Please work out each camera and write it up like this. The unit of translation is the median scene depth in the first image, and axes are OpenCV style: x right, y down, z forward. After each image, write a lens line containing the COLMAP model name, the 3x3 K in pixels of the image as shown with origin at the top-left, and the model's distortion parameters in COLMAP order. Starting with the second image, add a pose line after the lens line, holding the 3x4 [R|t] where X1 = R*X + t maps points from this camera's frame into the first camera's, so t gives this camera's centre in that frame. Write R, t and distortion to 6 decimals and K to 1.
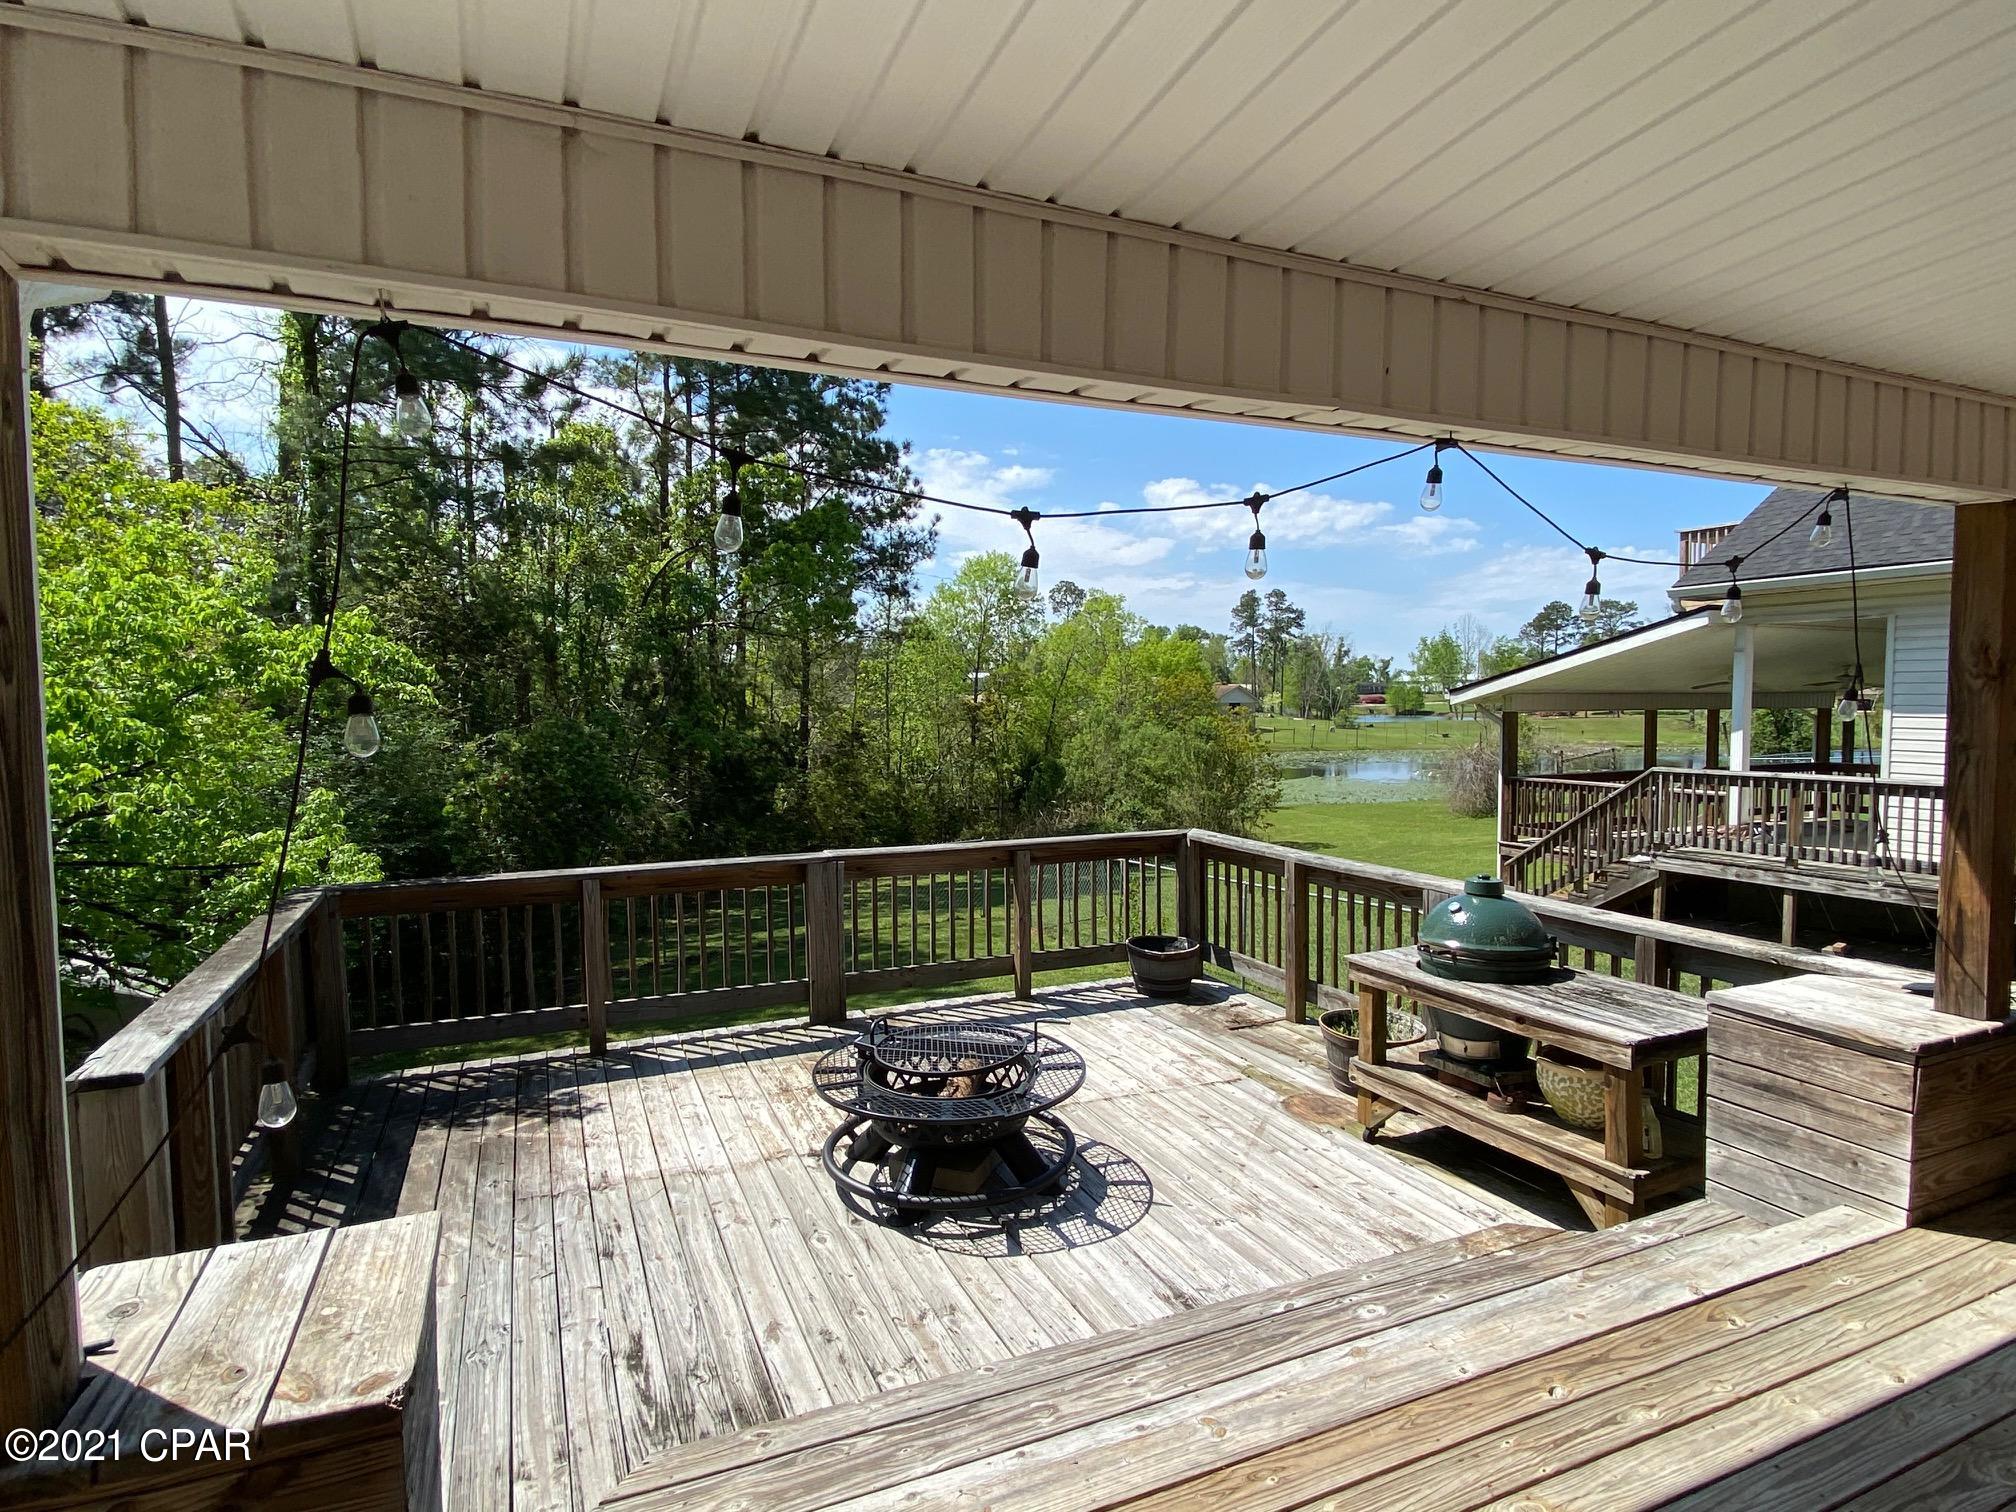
lens RADIAL K [[1056.2, 0, 1008.0], [0, 1056.2, 756.0], [0, 0, 1]] dist [0.061696, -0.078105]
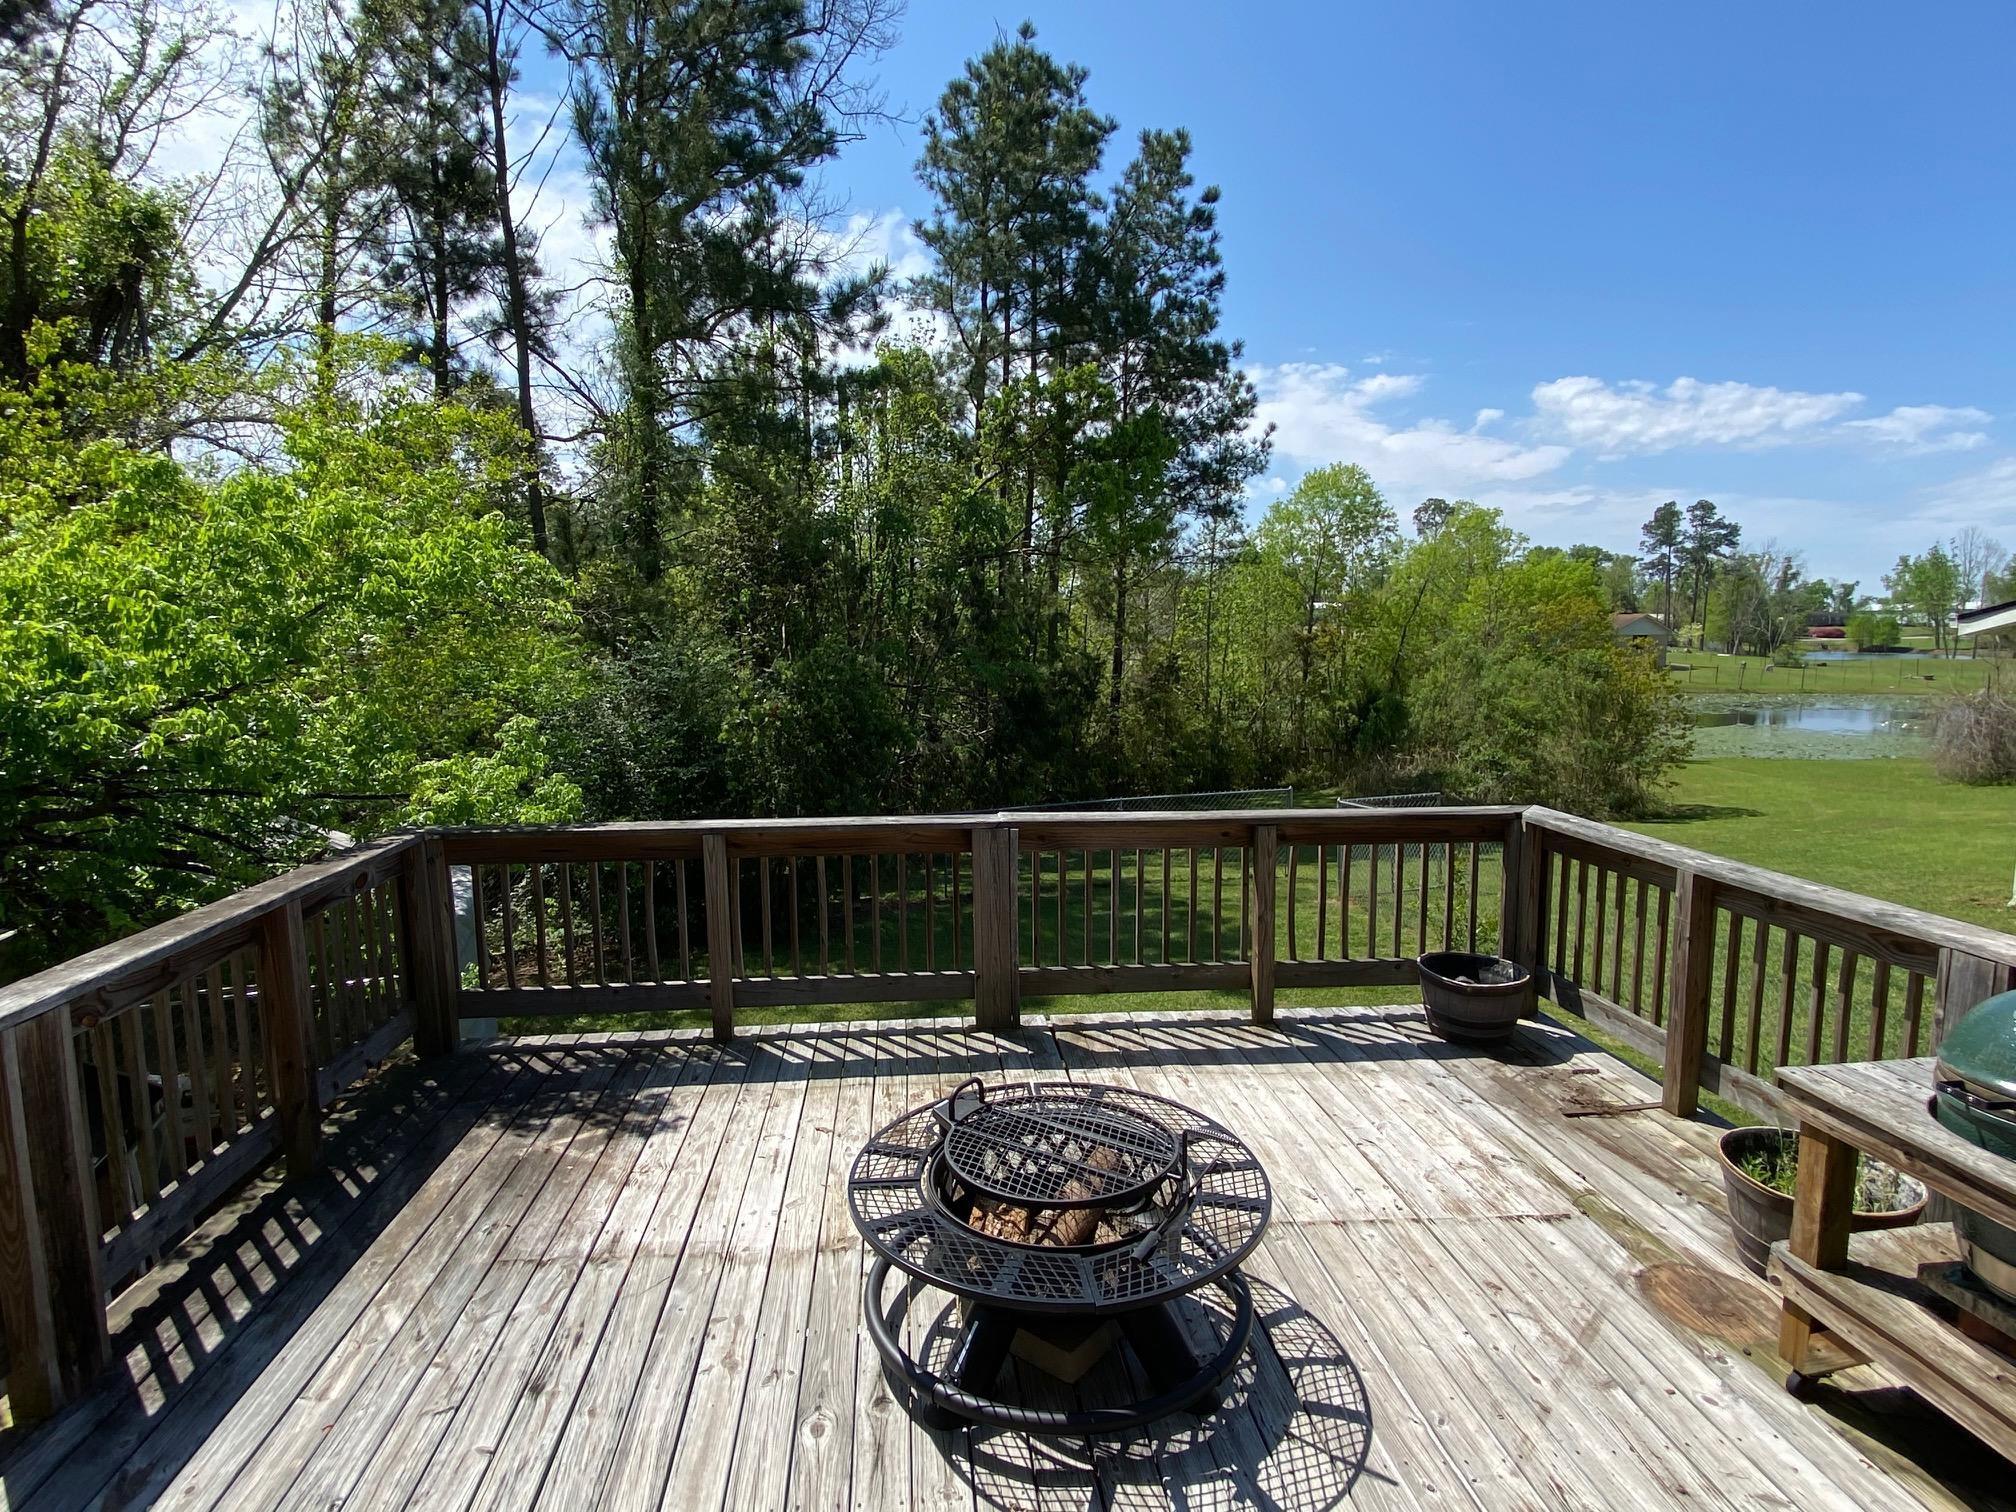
lens RADIAL K [[1056.2, 0, 1008.0], [0, 1056.2, 756.0], [0, 0, 1]] dist [0.061696, -0.078105]
pose [[0.948726, 0.038900, -0.313698, 0.071224], [-0.019060, 0.997633, 0.066065, -0.004224], [0.315525, -0.056698, 0.947222, 0.242481]]
